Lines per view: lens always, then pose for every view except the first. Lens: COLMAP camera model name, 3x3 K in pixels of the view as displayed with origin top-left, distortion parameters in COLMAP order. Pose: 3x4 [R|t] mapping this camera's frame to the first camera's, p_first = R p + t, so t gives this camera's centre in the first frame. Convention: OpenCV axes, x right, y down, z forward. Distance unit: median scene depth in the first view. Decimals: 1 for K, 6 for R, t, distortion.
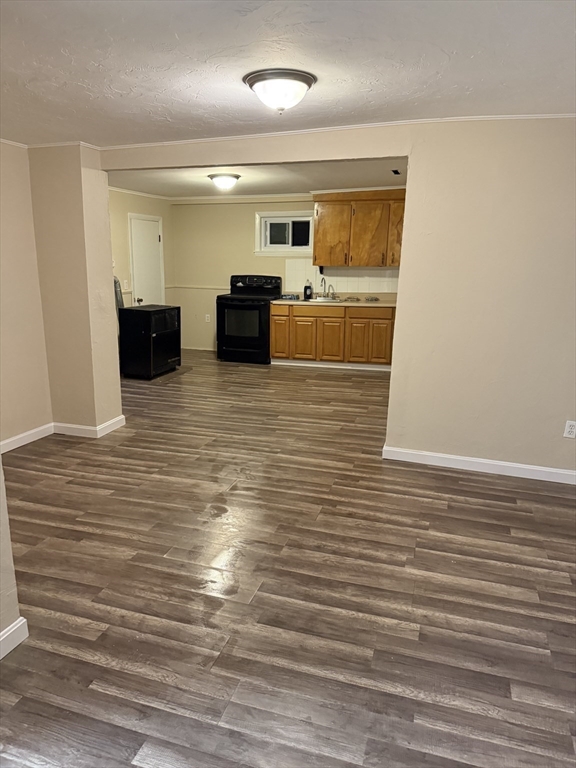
lens RADIAL K [[546.0, 0, 287.5], [0, 546.0, 401.6], [0, 0, 1]] dist [0.089084, -0.193930]
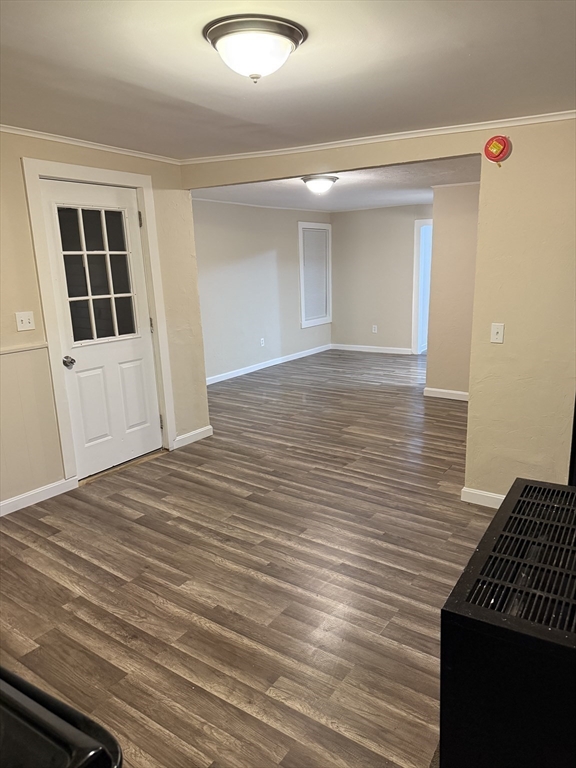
lens RADIAL K [[546.0, 0, 287.5], [0, 546.0, 401.6], [0, 0, 1]] dist [0.089084, -0.193930]
pose [[-0.954851, -0.065118, 0.289862, -0.191605], [0.085292, 0.874522, 0.477427, -0.302611], [-0.284580, 0.480595, -0.829484, 1.106201]]
